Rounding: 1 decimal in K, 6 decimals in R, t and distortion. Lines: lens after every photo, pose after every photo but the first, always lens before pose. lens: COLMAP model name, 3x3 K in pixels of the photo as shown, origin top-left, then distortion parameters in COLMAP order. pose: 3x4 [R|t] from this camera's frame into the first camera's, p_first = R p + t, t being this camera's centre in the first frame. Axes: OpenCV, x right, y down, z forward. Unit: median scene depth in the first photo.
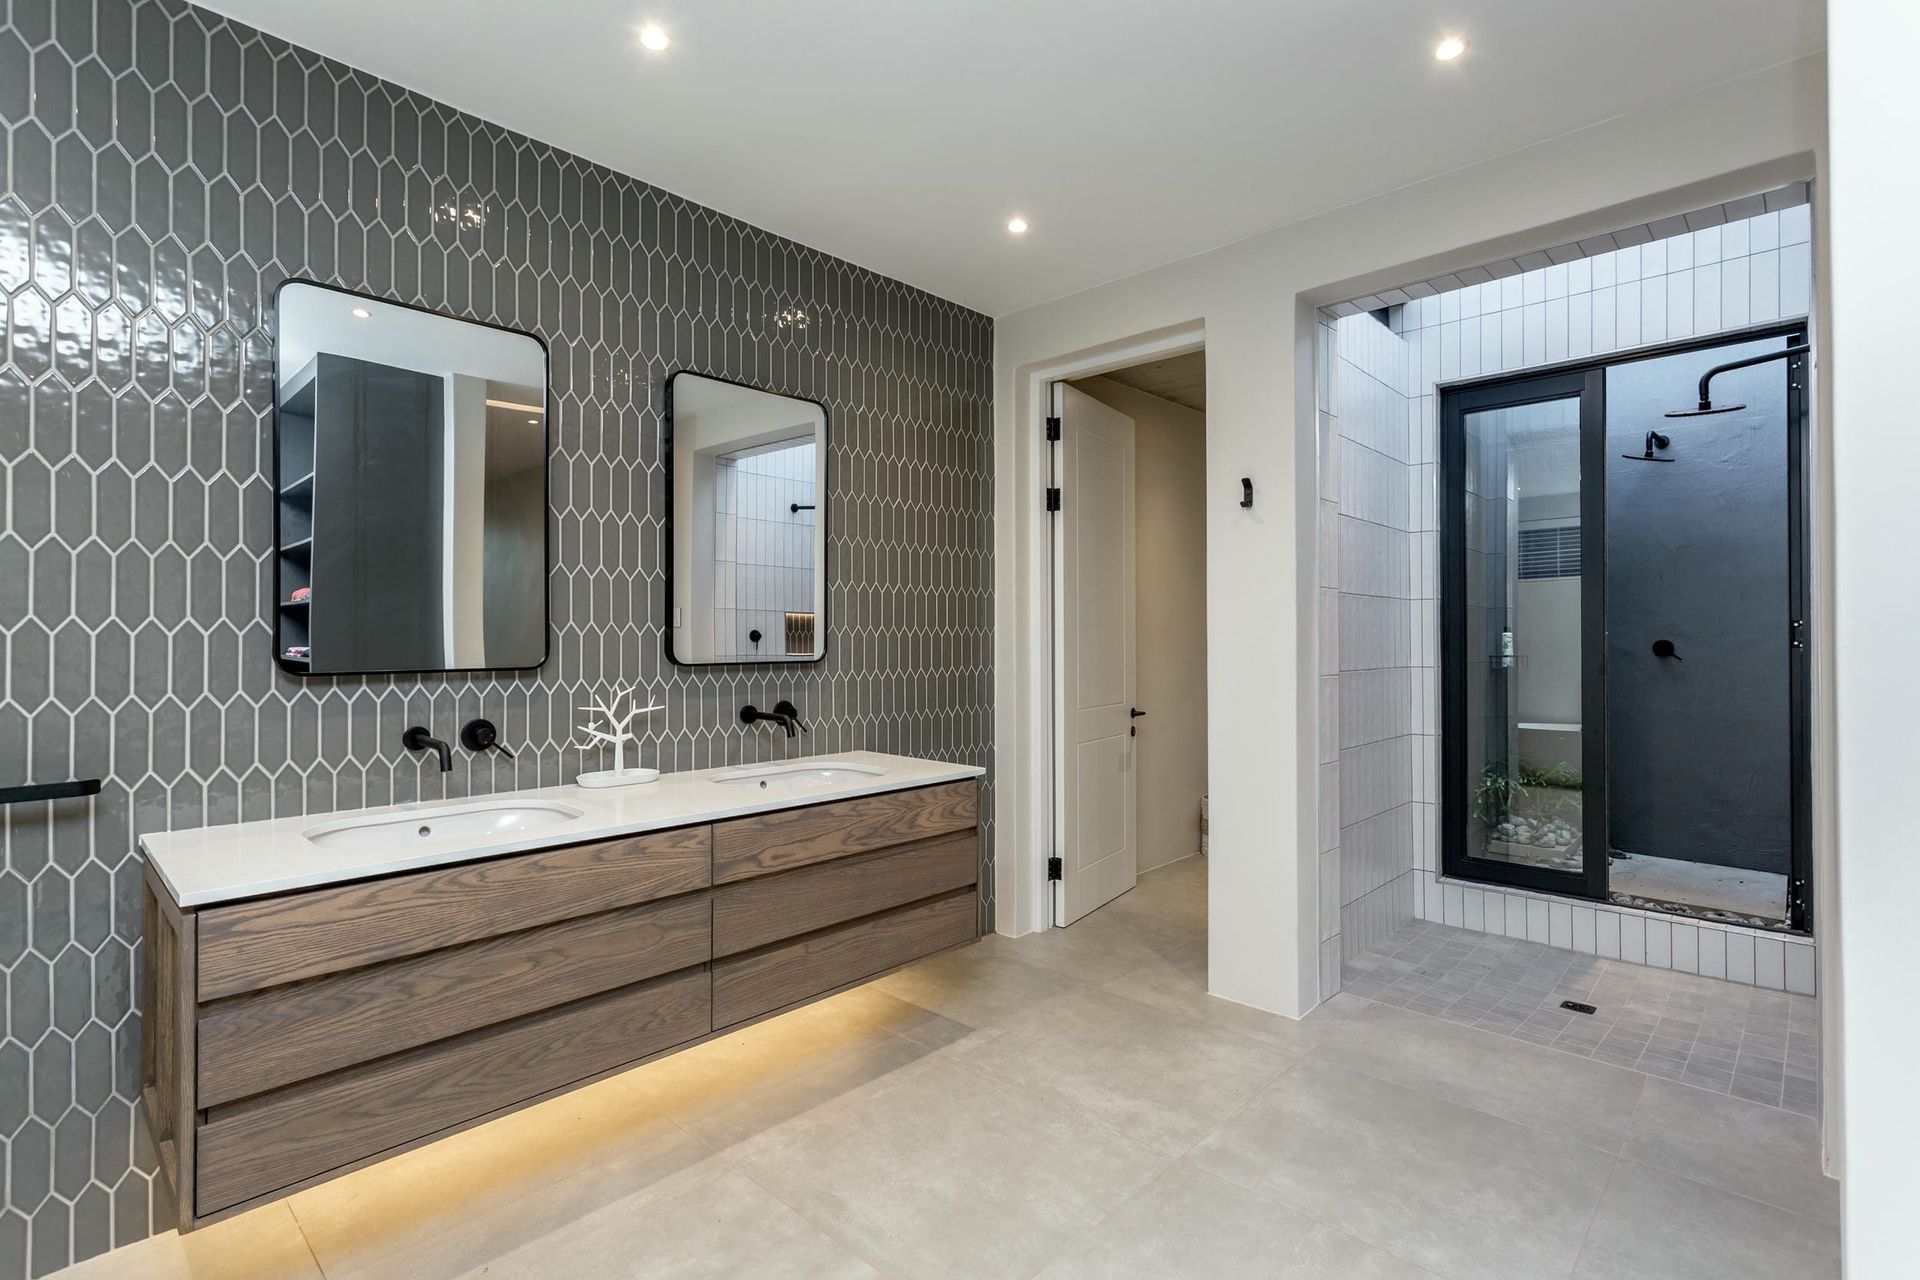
lens RADIAL K [[884.5, 0, 960.0], [0, 884.5, 640.0], [0, 0, 1]] dist [-0.002649, 0.015180]
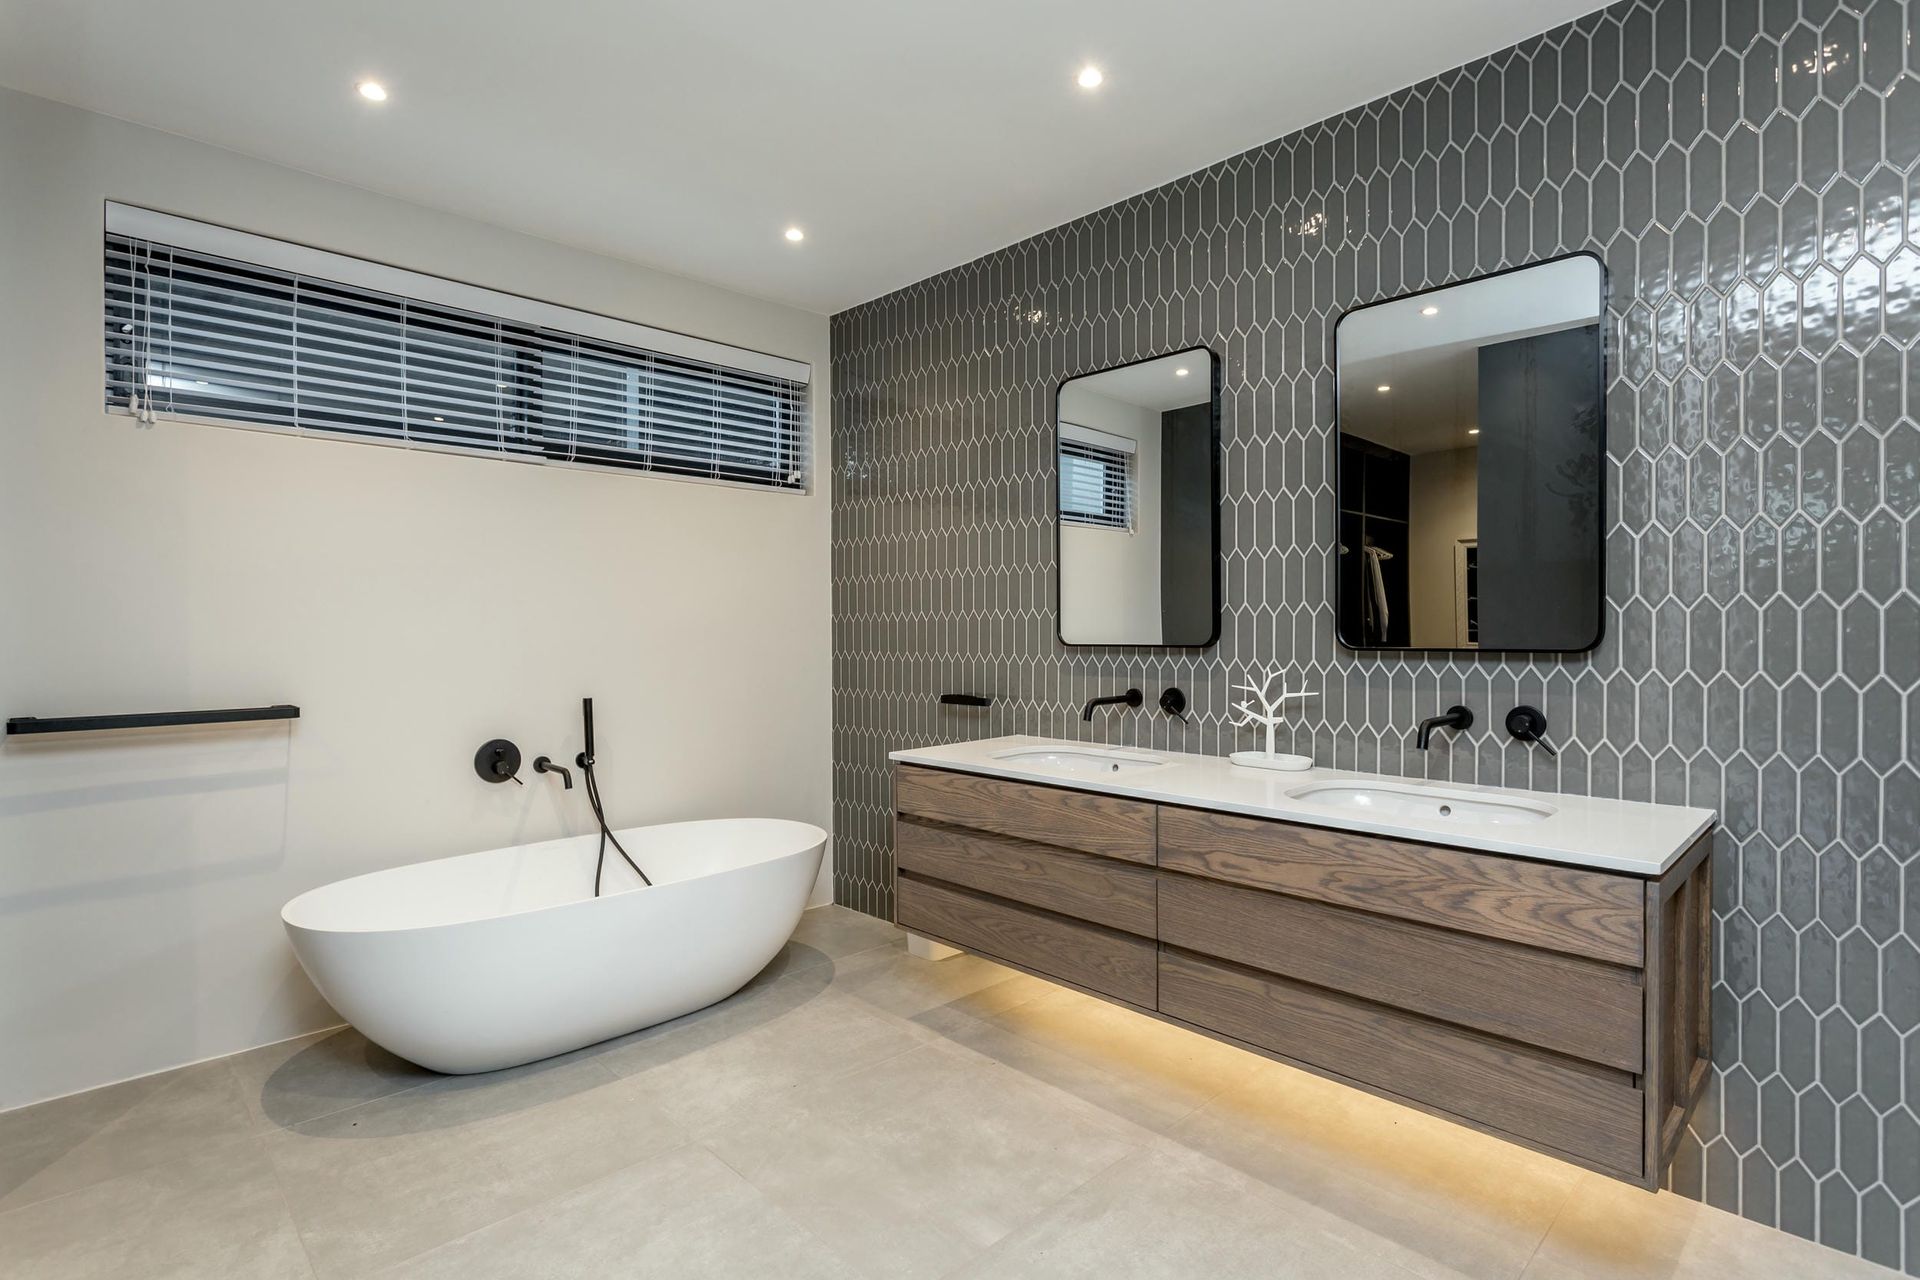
lens RADIAL K [[943.7, 0, 963.0], [0, 943.7, 624.7], [0, 0, 1]] dist [0.005212, 0.000150]
pose [[-0.024589, 0.003451, -0.999692, 0.686380], [0.008570, 0.999958, 0.003241, -0.002080], [0.999661, -0.008488, -0.024617, 0.695891]]
